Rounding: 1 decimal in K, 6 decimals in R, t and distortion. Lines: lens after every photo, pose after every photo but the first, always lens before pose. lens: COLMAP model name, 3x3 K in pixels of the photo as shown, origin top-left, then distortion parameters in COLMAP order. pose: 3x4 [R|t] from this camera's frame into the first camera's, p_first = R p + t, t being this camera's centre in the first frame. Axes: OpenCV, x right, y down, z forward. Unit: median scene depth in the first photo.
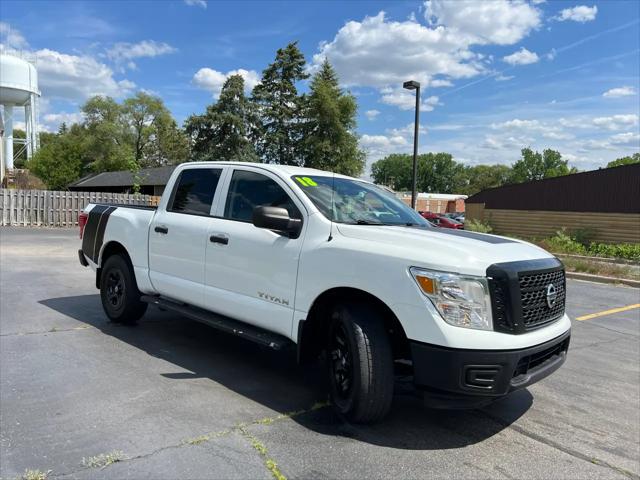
lens RADIAL K [[480.9, 0, 317.6], [0, 480.9, 237.3], [0, 0, 1]] dist [0.052403, -0.058572]
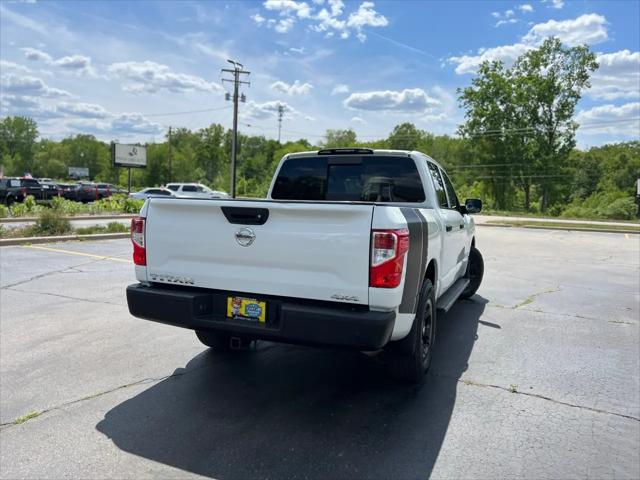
lens RADIAL K [[480.9, 0, 320.3], [0, 480.9, 246.8], [0, 0, 1]] dist [0.052403, -0.058572]
pose [[-0.343682, -0.155164, 0.926179, -1.340259], [0.002262, 0.986116, 0.166044, -0.164317], [-0.939084, 0.059161, -0.338559, 1.869261]]
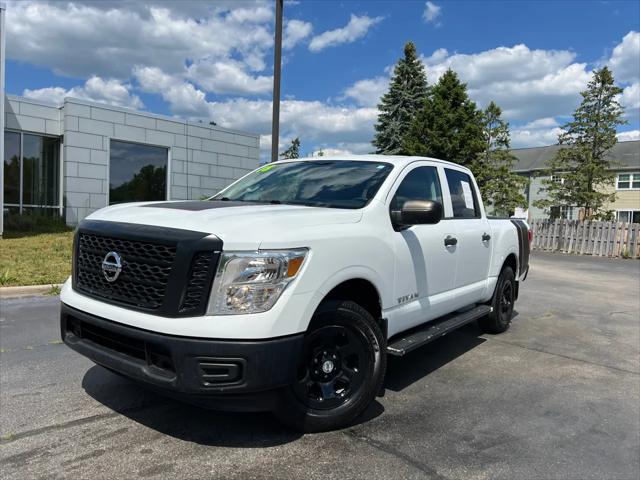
lens RADIAL K [[480.9, 0, 316.8], [0, 480.9, 239.3], [0, 0, 1]] dist [0.052403, -0.058572]
pose [[0.114813, 0.004625, -0.993376, 1.079261], [-0.101386, 0.994822, -0.007086, 0.037972], [0.988200, 0.101528, 0.114687, 1.010685]]
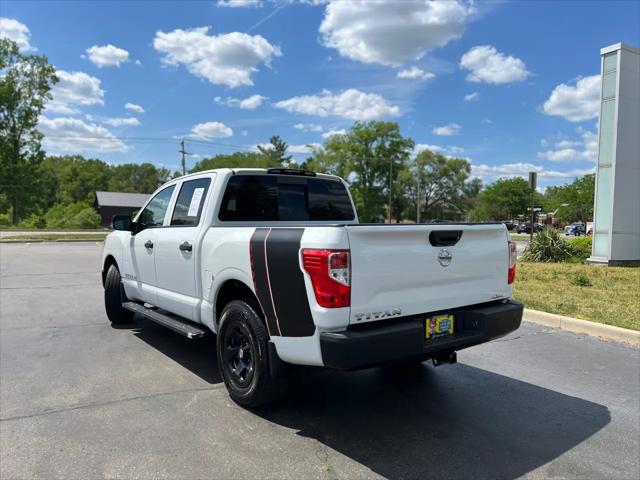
lens RADIAL K [[480.9, 0, 321.6], [0, 480.9, 245.2], [0, 0, 1]] dist [0.052403, -0.058572]
pose [[-0.981998, -0.069479, 0.175647, -0.544358], [-0.049675, 0.992153, 0.114737, -0.158767], [-0.182241, 0.103946, -0.977744, 2.544732]]
